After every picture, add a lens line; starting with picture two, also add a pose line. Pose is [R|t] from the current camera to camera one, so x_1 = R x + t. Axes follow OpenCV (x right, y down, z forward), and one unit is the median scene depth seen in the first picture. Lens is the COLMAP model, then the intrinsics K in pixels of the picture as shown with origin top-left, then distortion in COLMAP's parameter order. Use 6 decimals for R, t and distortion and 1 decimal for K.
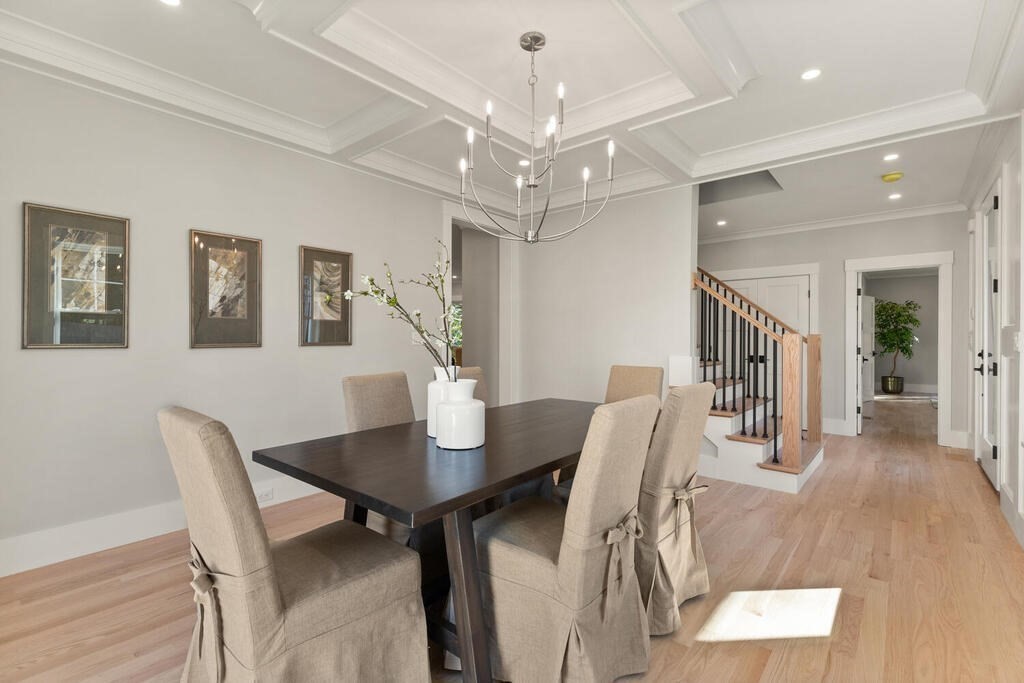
lens RADIAL K [[464.9, 0, 512.0], [0, 464.9, 341.5], [0, 0, 1]] dist [0.000954, 0.000461]
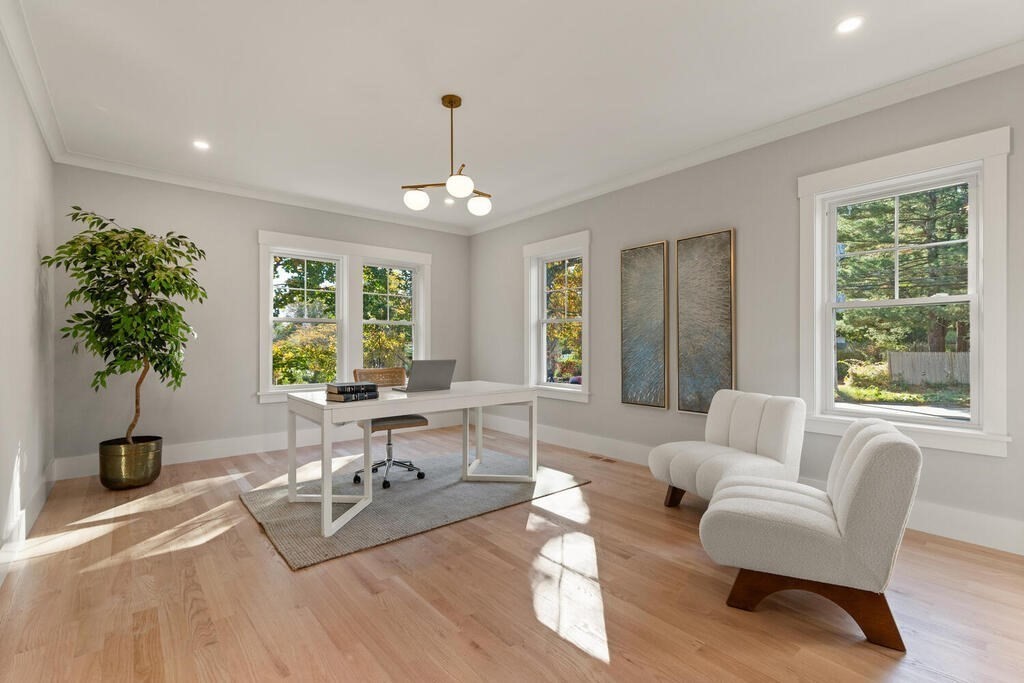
lens RADIAL K [[464.9, 0, 512.0], [0, 464.9, 341.5], [0, 0, 1]] dist [0.000954, 0.000461]
pose [[0.174710, -0.003490, 0.984614, 0.526854], [0.003065, 0.999991, 0.003001, -0.000344], [-0.984615, 0.002493, 0.174720, 0.662071]]
